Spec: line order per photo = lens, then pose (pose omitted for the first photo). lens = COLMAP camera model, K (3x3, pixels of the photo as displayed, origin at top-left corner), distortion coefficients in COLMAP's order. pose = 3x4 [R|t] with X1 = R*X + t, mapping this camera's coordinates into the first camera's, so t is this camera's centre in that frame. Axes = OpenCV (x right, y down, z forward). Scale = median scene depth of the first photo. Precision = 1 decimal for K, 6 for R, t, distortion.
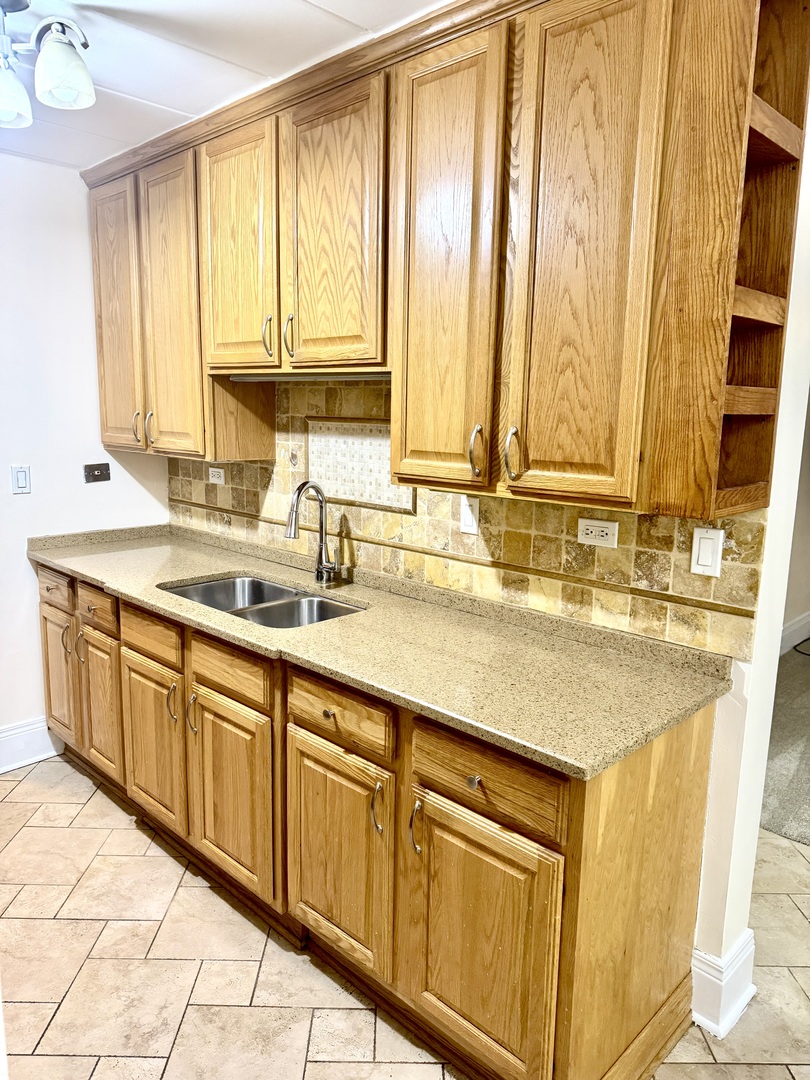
lens RADIAL K [[733.2, 0, 372.3], [0, 733.2, 544.6], [0, 0, 1]] dist [0.047021, -0.055244]
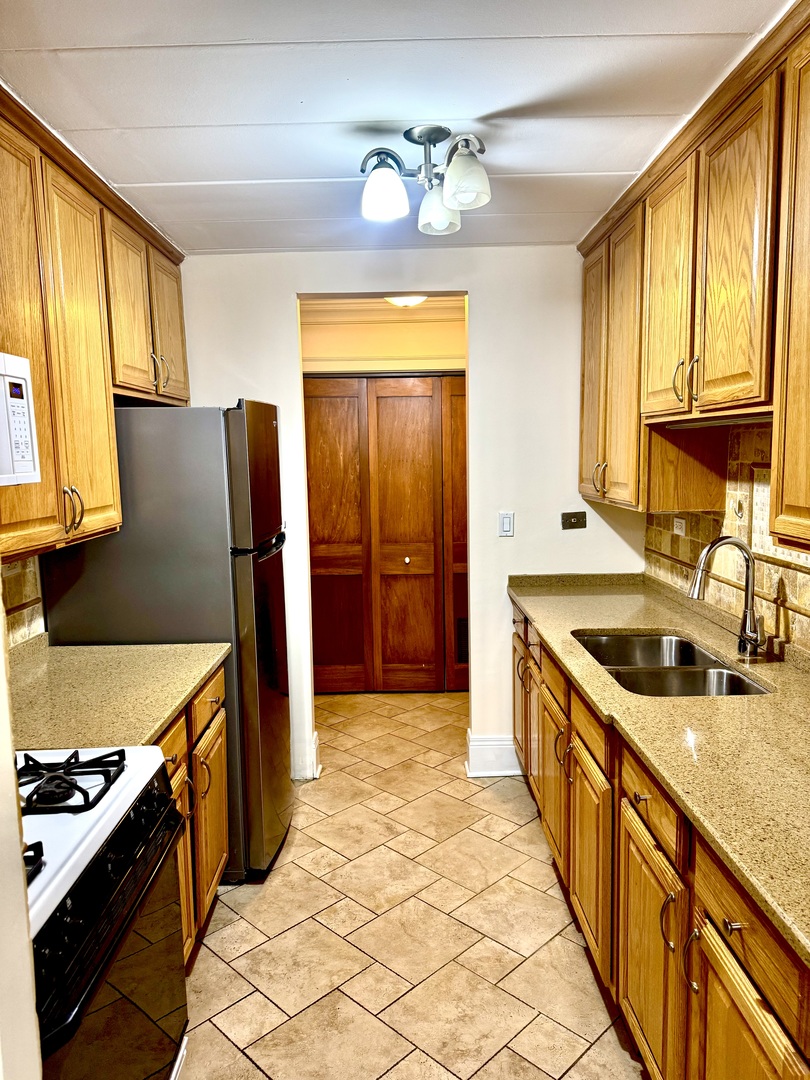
lens RADIAL K [[733.2, 0, 426.3], [0, 733.2, 547.5], [0, 0, 1]] dist [0.047021, -0.055244]
pose [[0.730683, 0.056766, -0.680353, 0.271236], [-0.094971, 0.995300, -0.018952, -0.024117], [0.676079, 0.078462, 0.732639, 0.109338]]
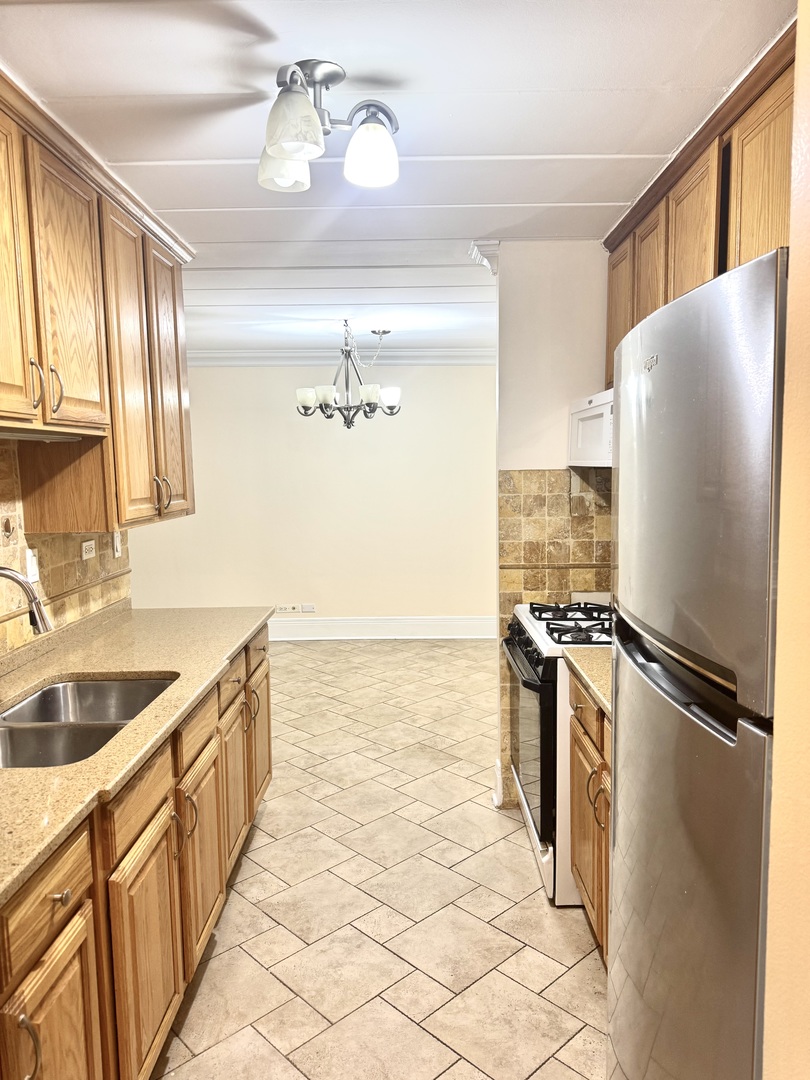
lens RADIAL K [[733.2, 0, 404.3], [0, 733.2, 542.2], [0, 0, 1]] dist [0.047021, -0.055244]
pose [[-0.694954, -0.085031, 0.714009, -0.995504], [0.136696, 0.959252, 0.247284, -0.258717], [-0.705942, 0.269453, -0.655013, 1.273926]]
